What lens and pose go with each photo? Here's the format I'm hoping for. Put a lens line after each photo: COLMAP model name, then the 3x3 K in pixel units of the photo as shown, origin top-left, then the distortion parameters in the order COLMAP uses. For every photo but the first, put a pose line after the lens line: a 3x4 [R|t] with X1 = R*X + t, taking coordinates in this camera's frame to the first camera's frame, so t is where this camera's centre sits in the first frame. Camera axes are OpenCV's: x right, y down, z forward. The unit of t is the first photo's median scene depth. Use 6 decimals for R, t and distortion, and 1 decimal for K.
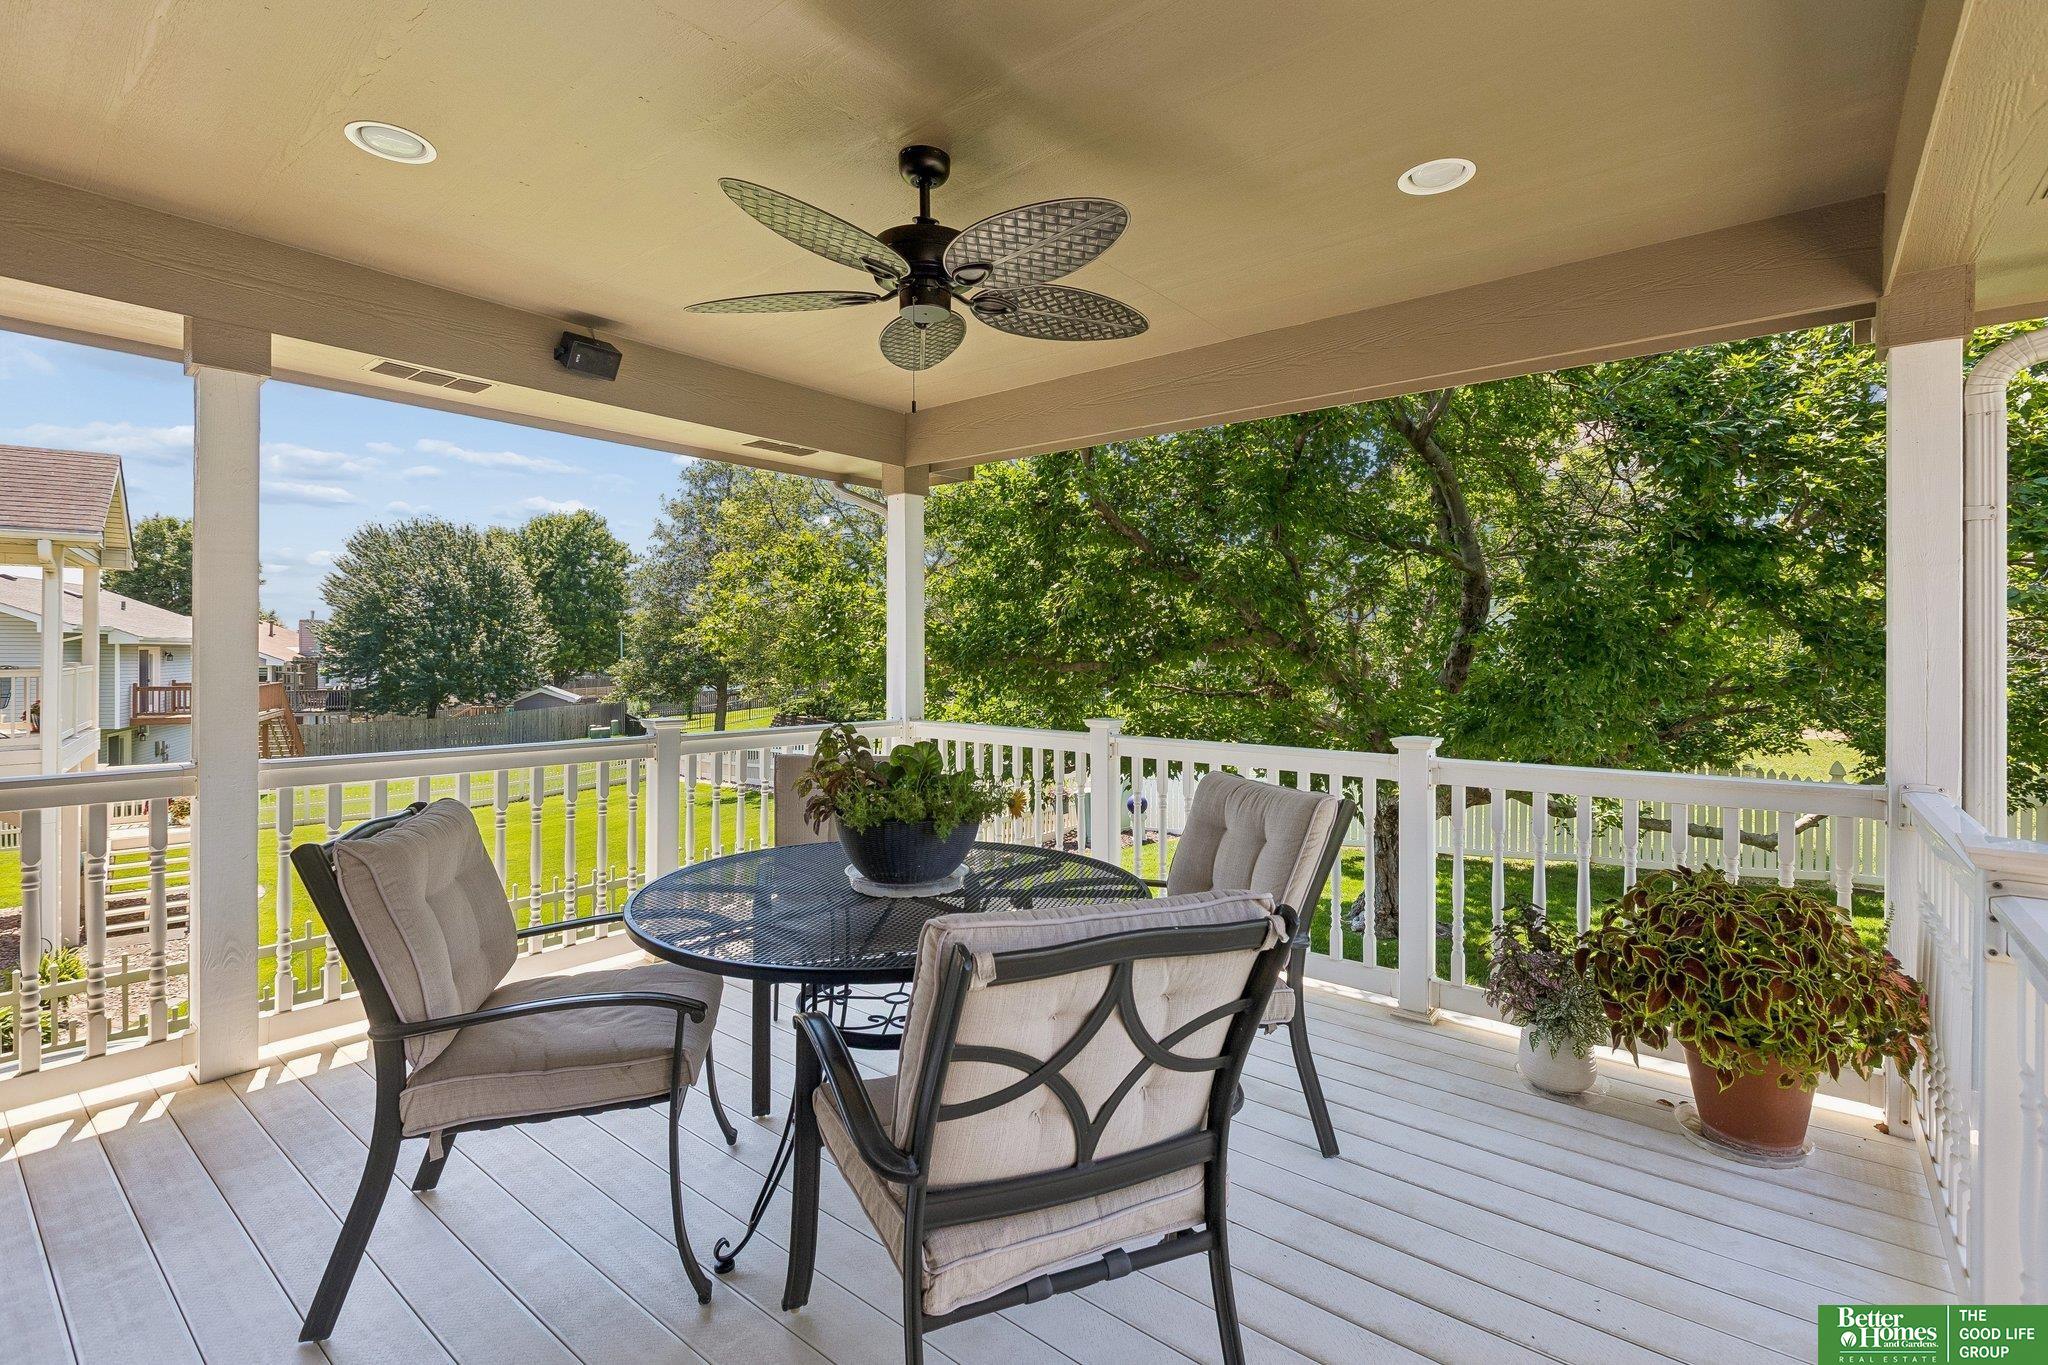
lens RADIAL K [[927.7, 0, 1026.1], [0, 927.7, 662.8], [0, 0, 1]] dist [-0.003125, -0.000727]
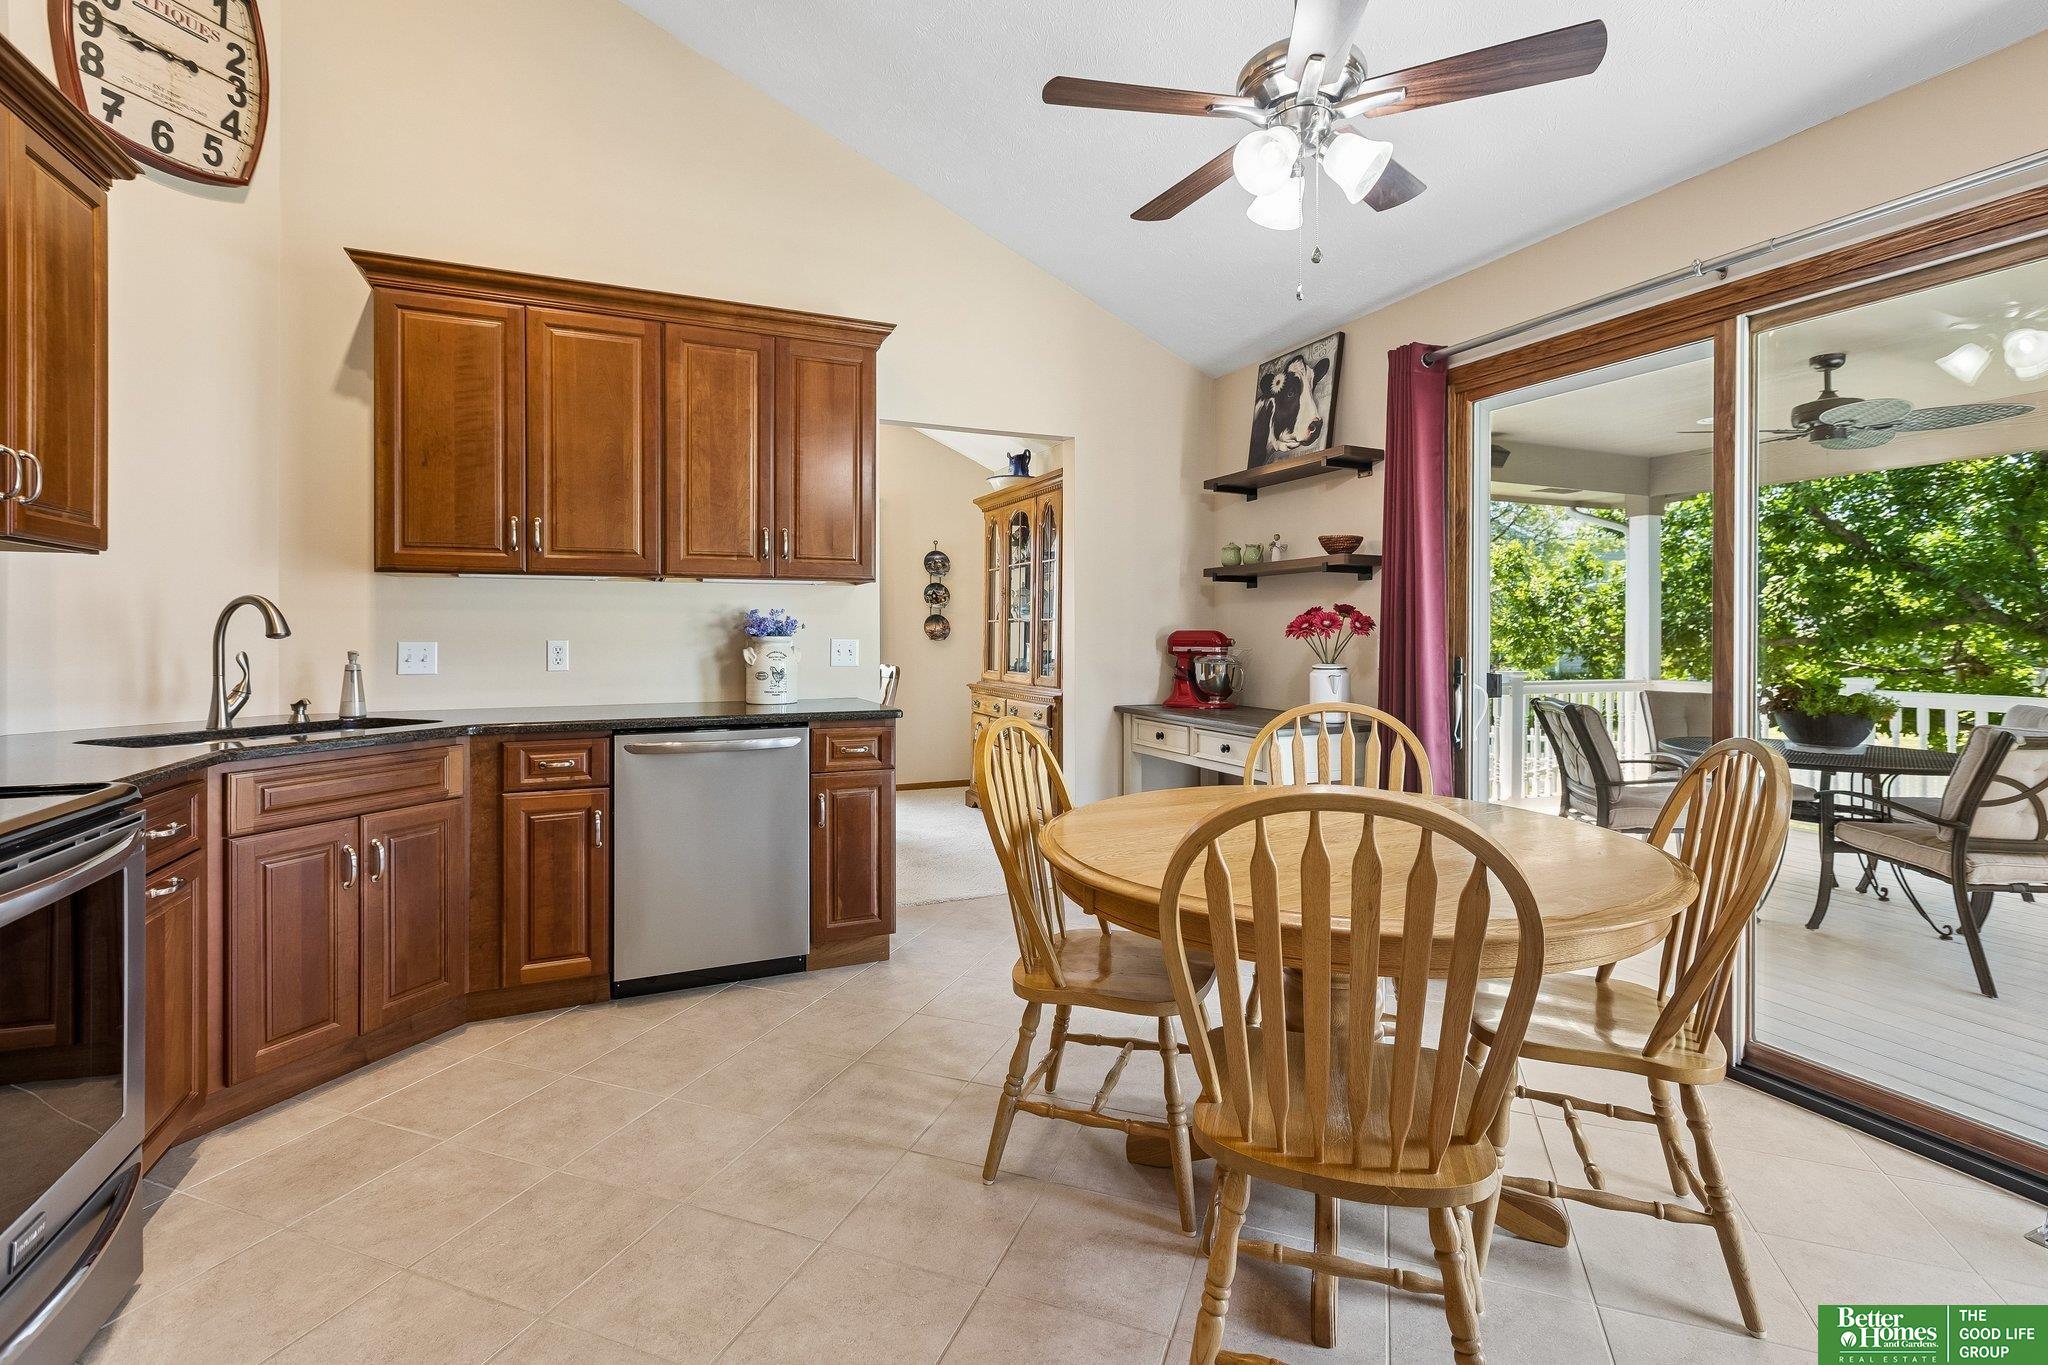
lens RADIAL K [[927.7, 0, 1025.4], [0, 927.7, 644.6], [0, 0, 1]] dist [-0.003125, -0.000727]
pose [[0.893499, 0.005237, -0.449035, -0.557929], [-0.004999, 0.999986, 0.001715, 0.020220], [0.449038, 0.000712, 0.893512, -1.063994]]
